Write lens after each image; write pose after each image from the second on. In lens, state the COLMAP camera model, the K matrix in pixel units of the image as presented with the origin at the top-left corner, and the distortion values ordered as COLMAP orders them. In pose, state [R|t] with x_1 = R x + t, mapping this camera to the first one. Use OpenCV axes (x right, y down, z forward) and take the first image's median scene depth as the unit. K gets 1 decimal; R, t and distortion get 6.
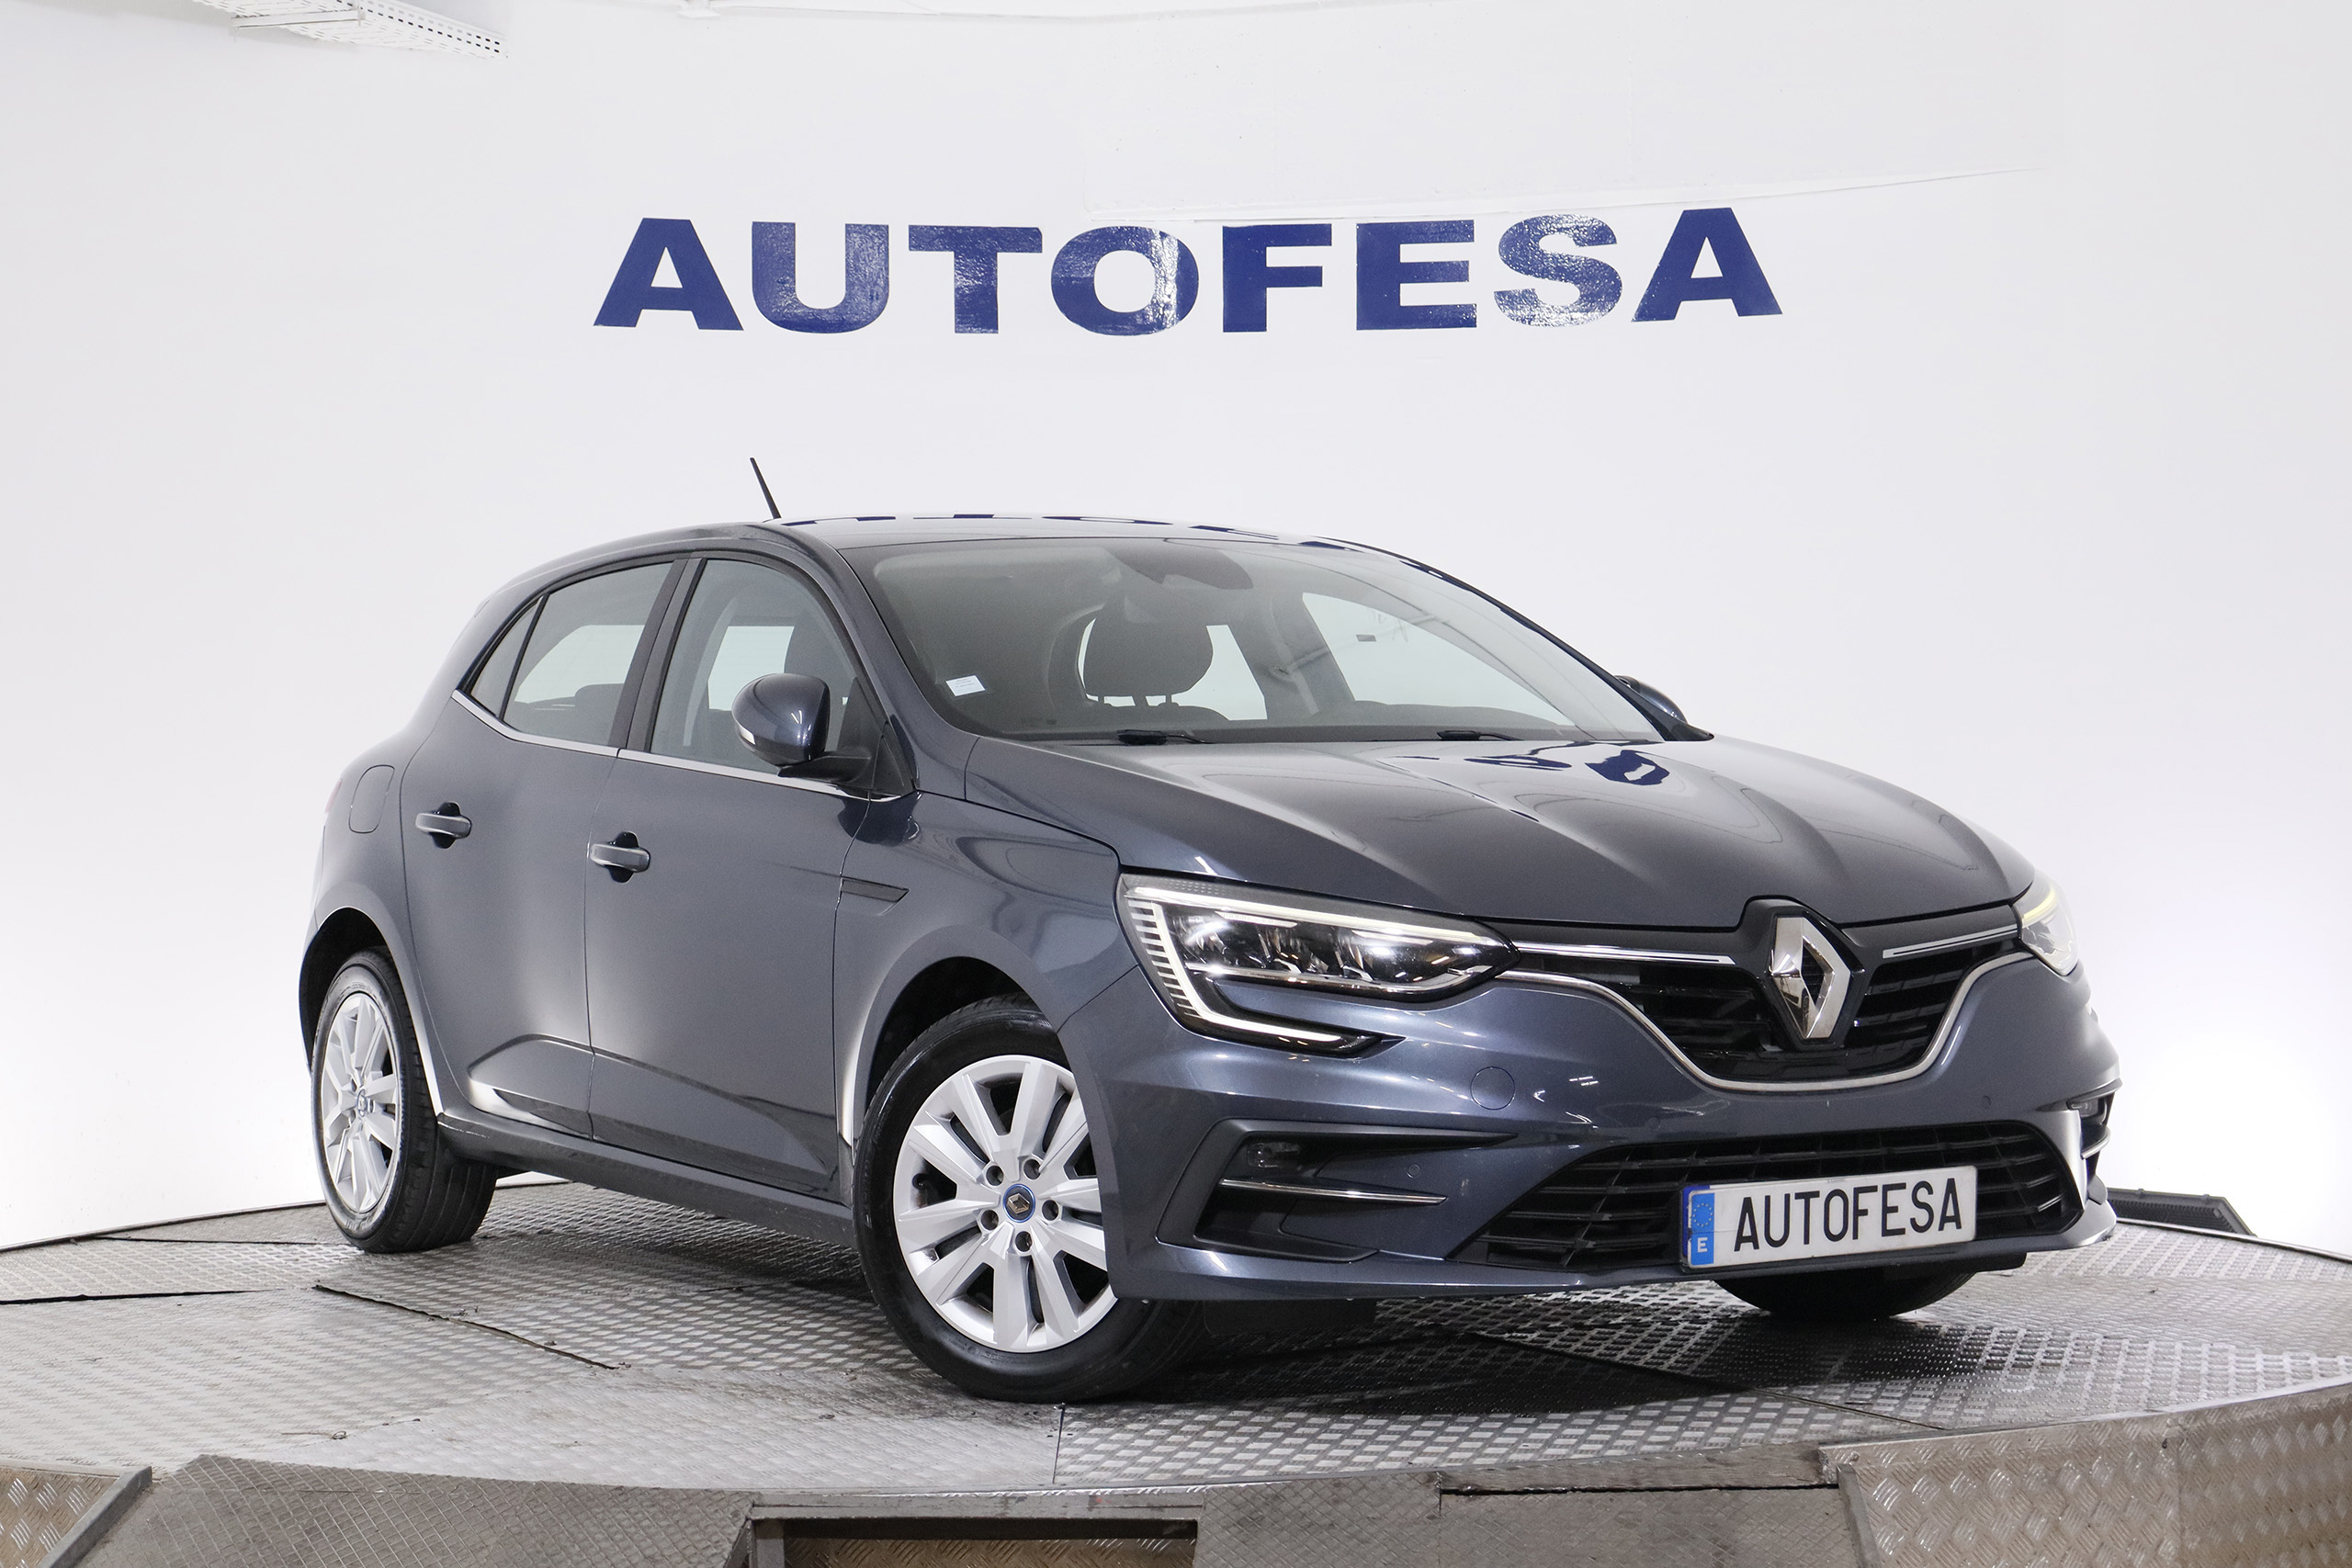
lens RADIAL K [[4692.9, 0, 1170.0], [0, 4692.9, 806.4], [0, 0, 1]] dist [0.185803, 0.000000]
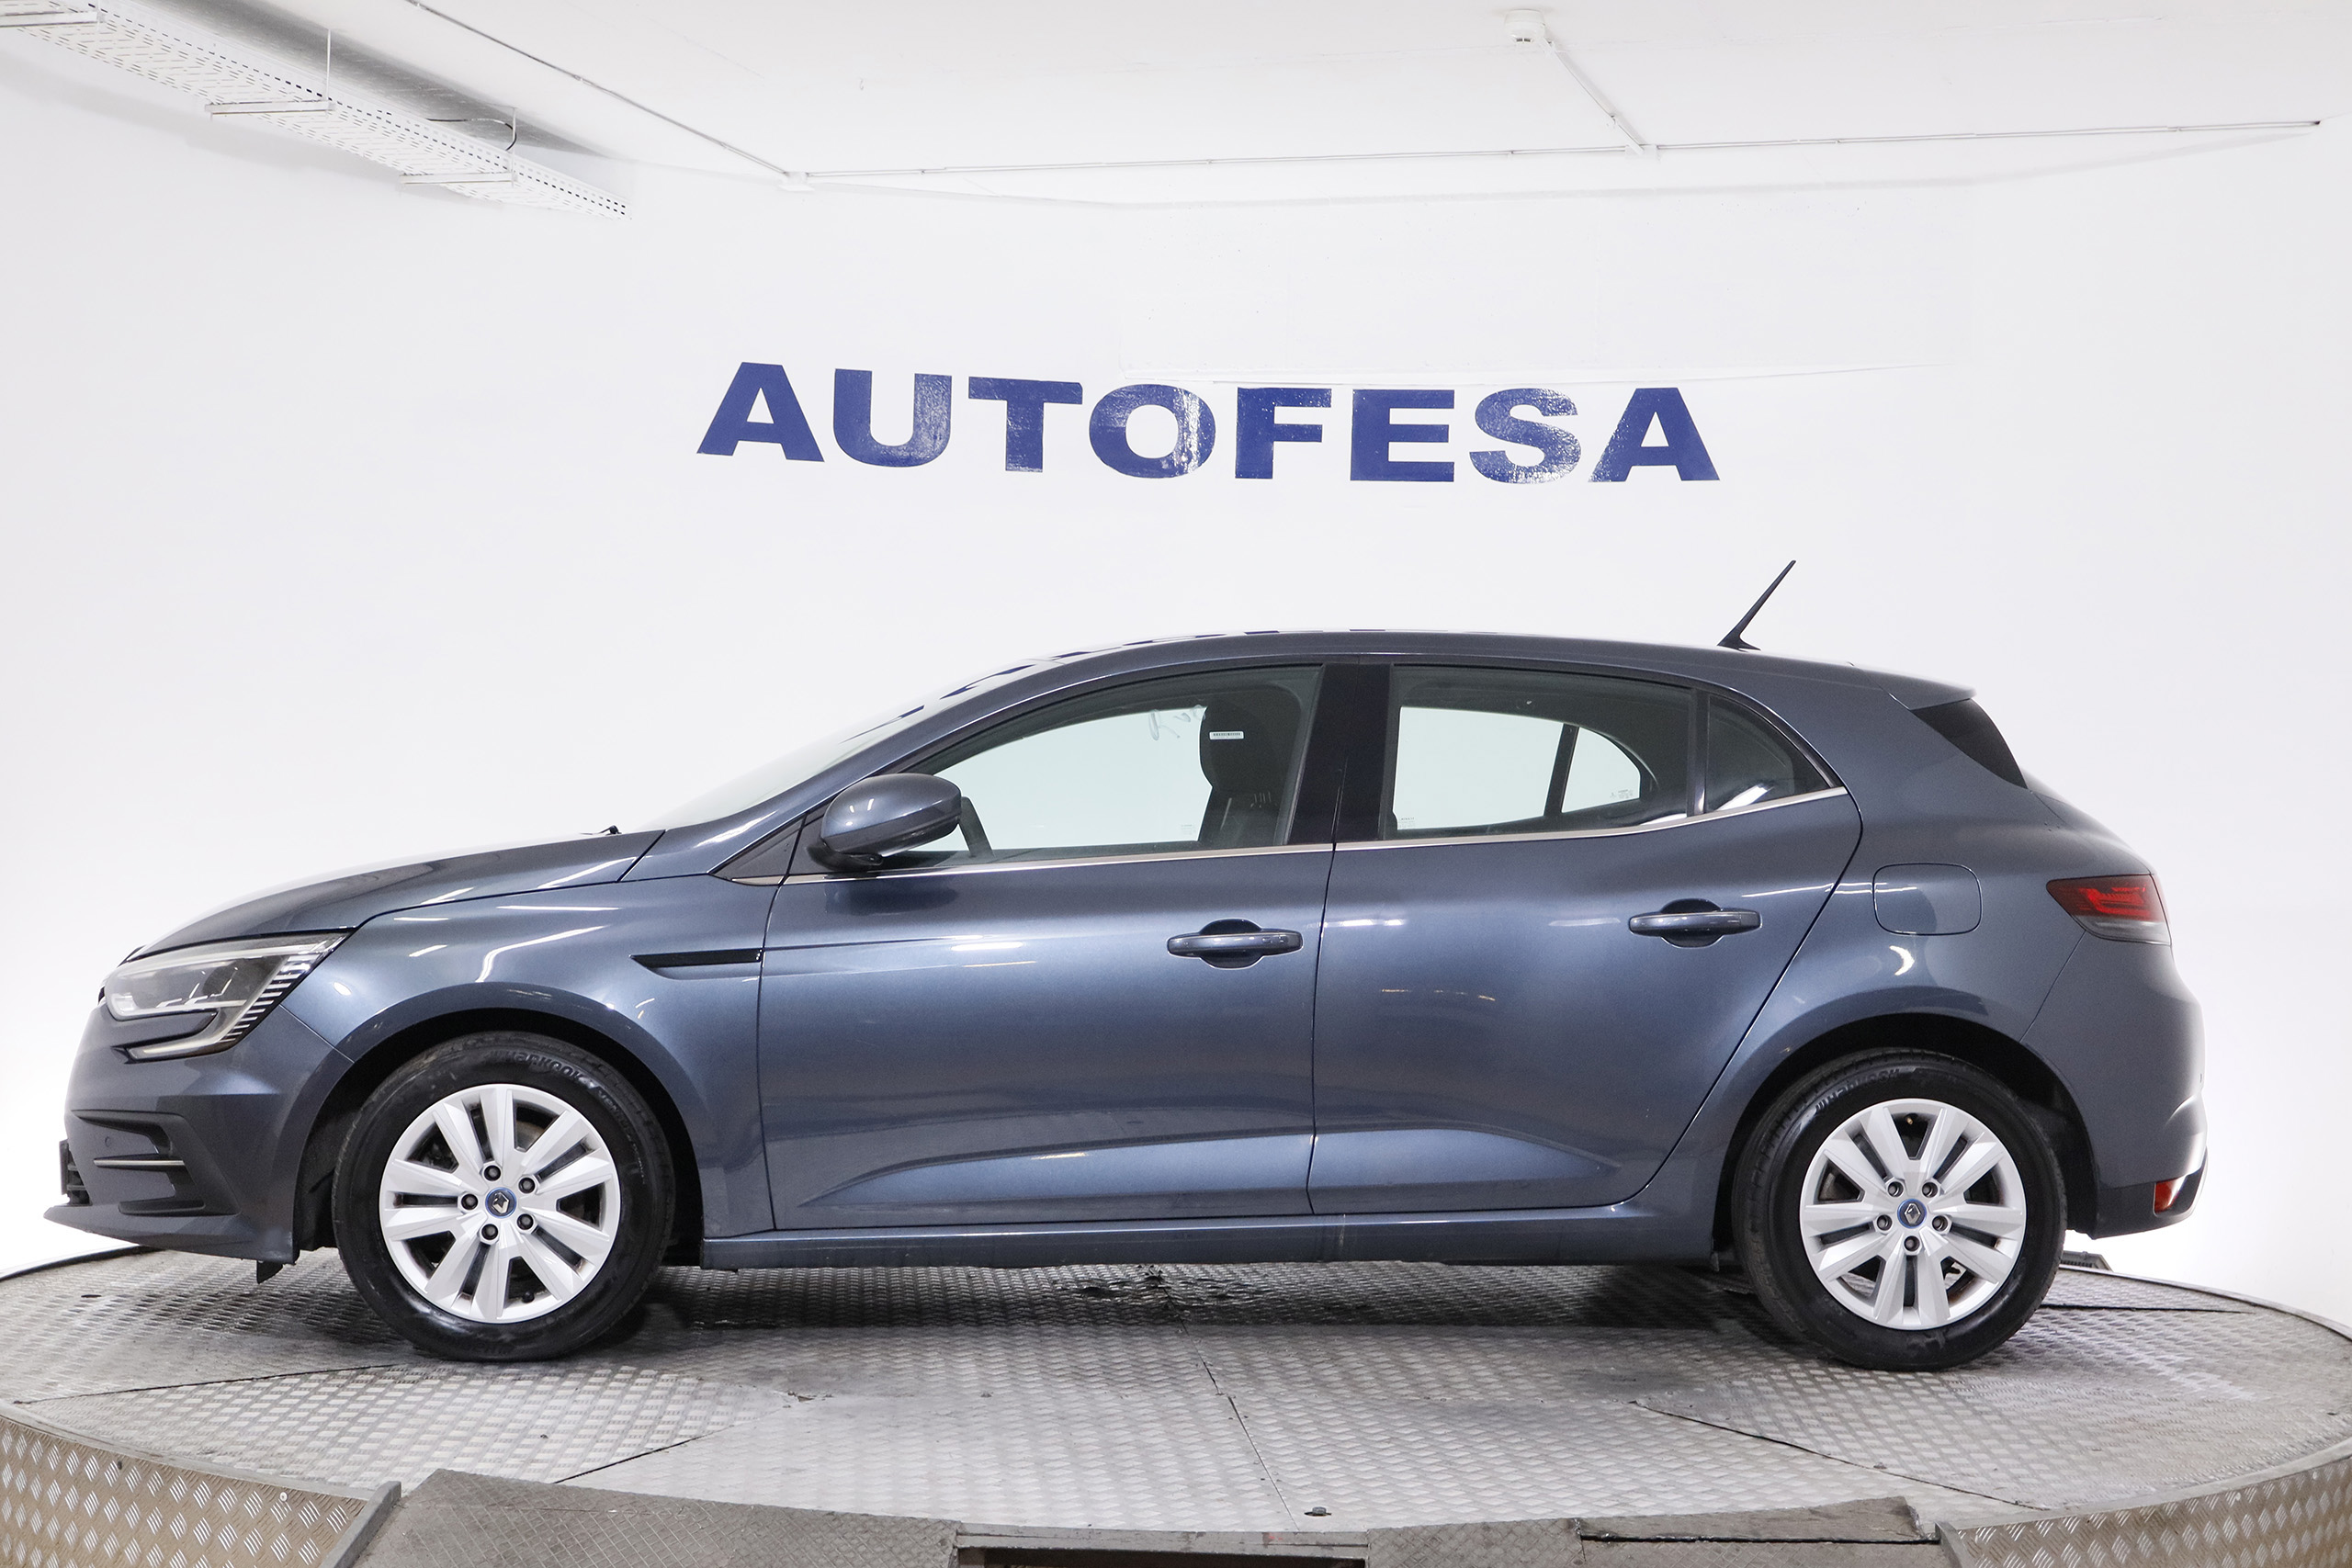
lens RADIAL K [[3864.5, 0, 1184.3], [0, 3864.5, 809.3], [0, 0, 1]] dist [0.162504, 0.000000]
pose [[0.998534, 0.032031, 0.043633, -0.041517], [-0.031391, 0.999390, -0.015275, -0.004165], [-0.044096, 0.013883, 0.998931, 0.047750]]
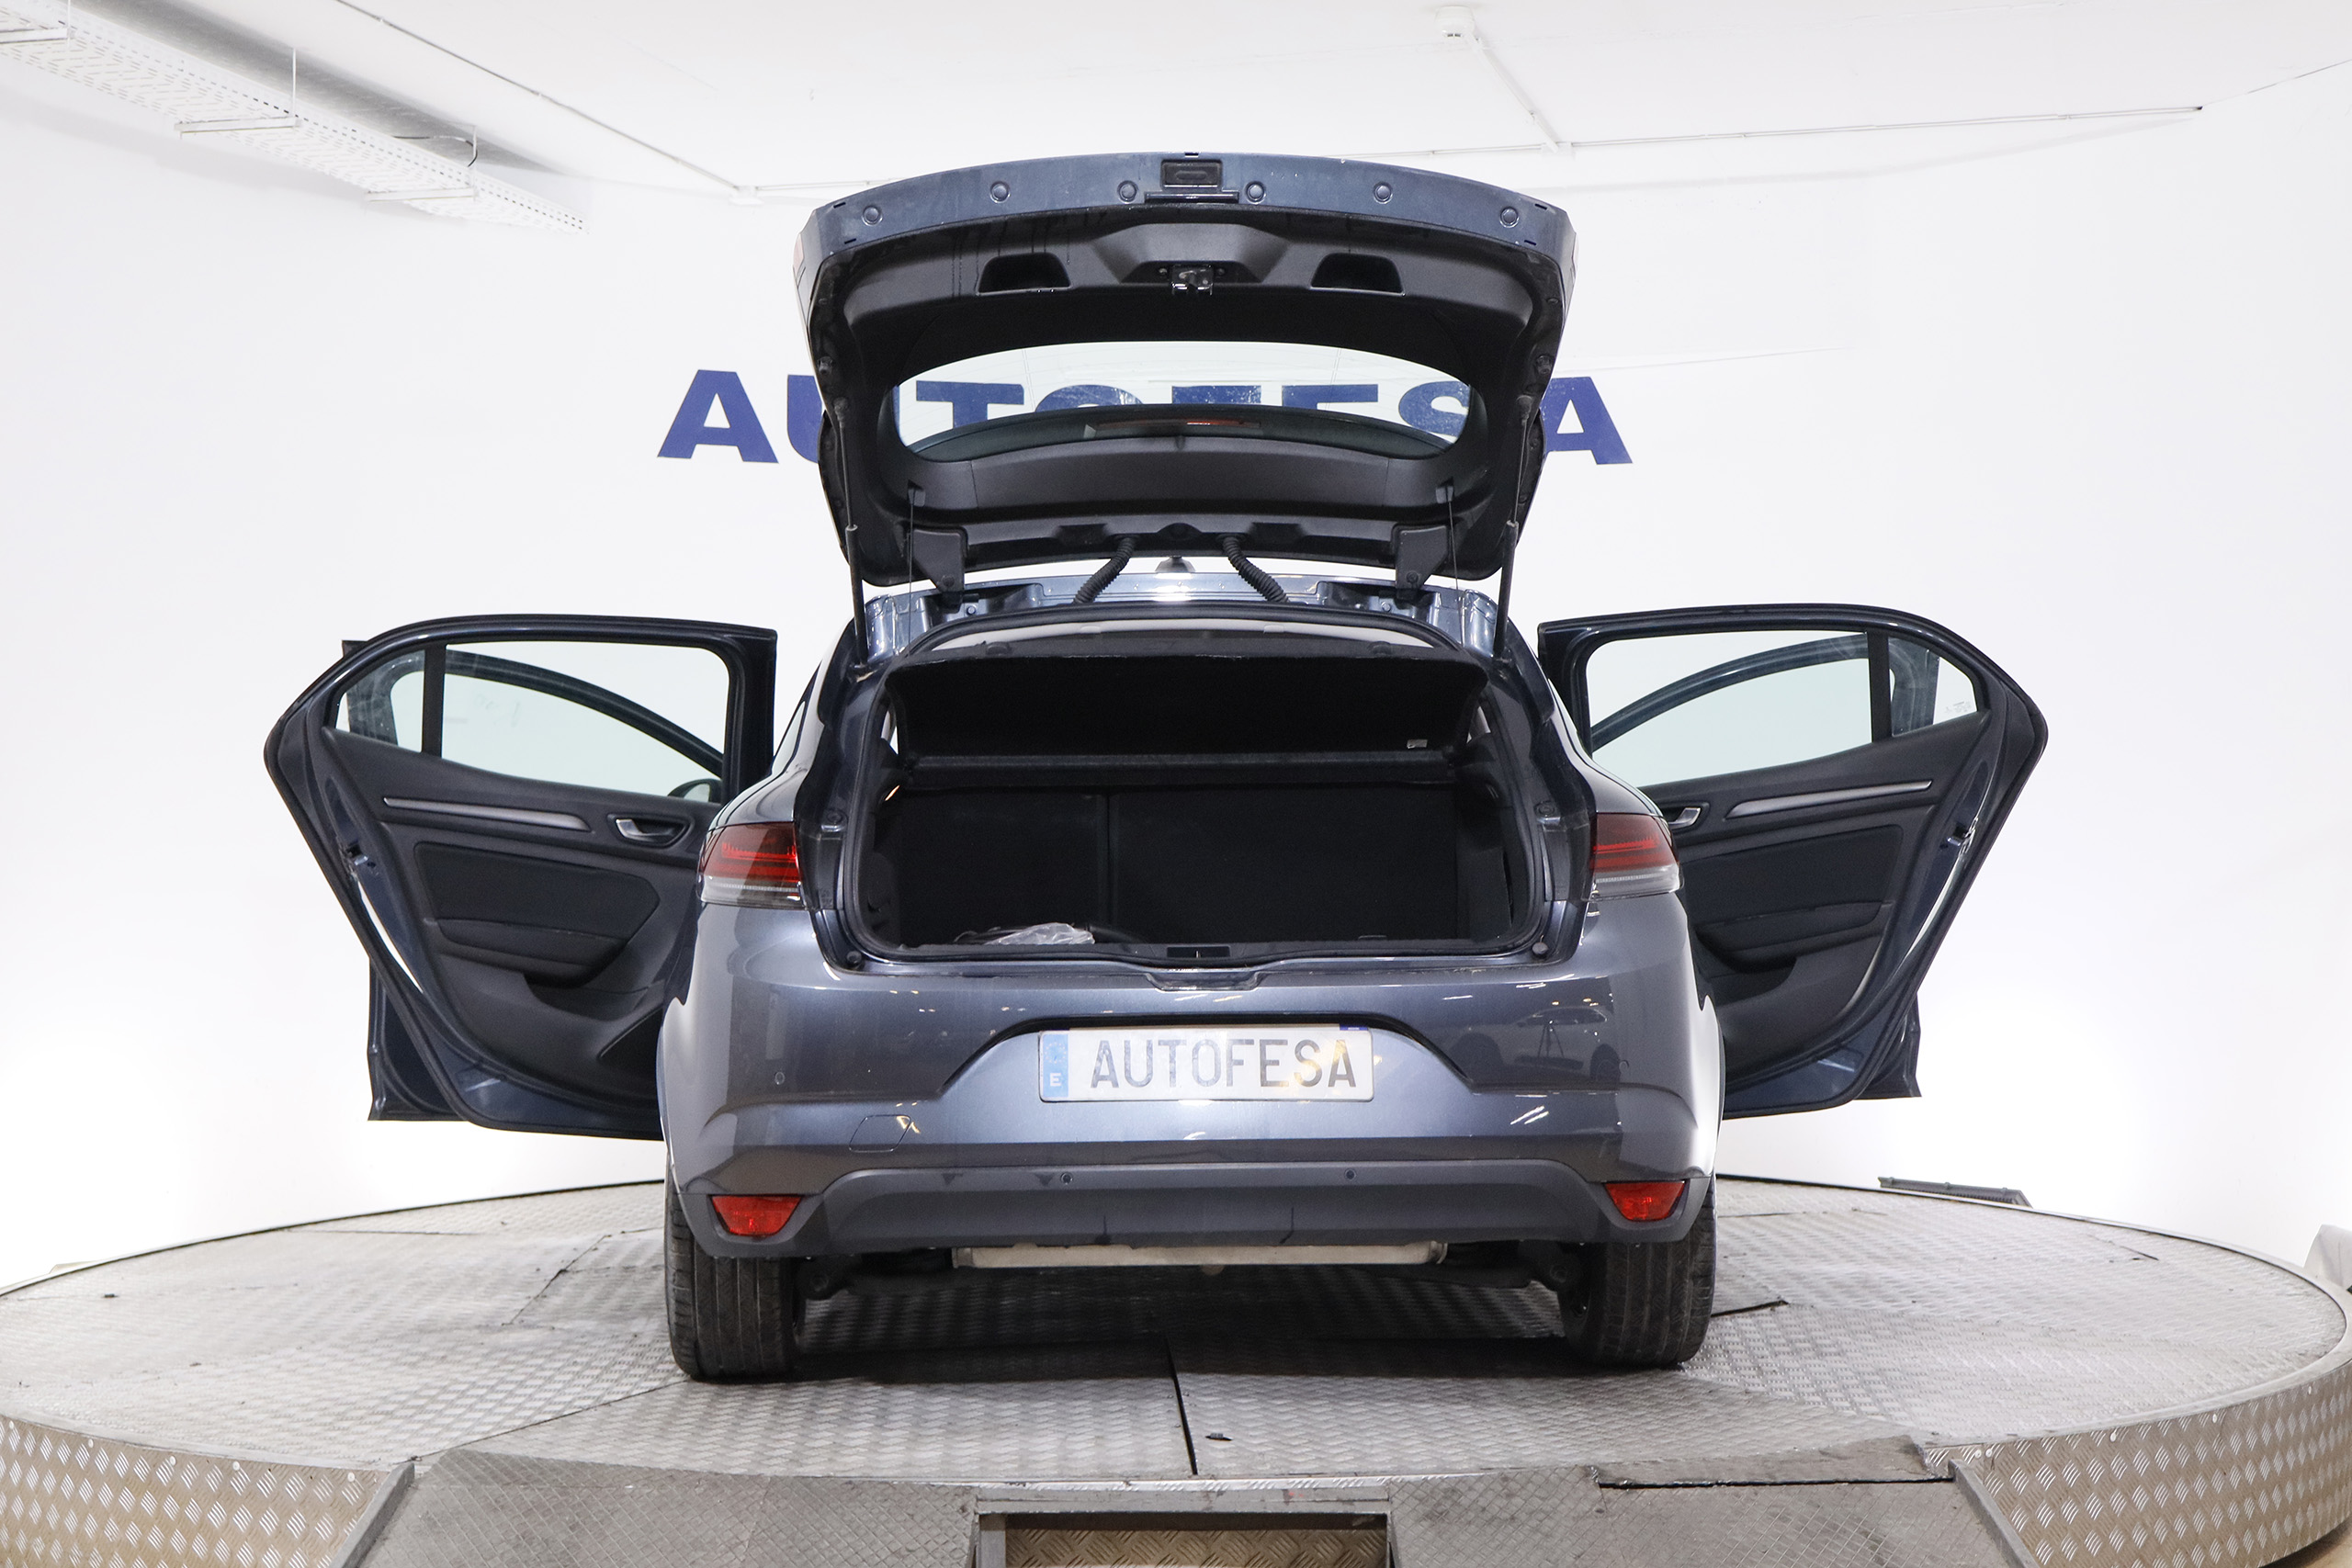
lens RADIAL K [[3544.6, 0, 1177.2], [0, 3544.6, 779.9], [0, 0, 1]] dist [0.157782, 0.000000]
pose [[0.997507, 0.008861, 0.070006, -0.052359], [-0.007285, 0.999715, -0.022743, -0.000108], [-0.070187, 0.022177, 0.997287, 0.086687]]
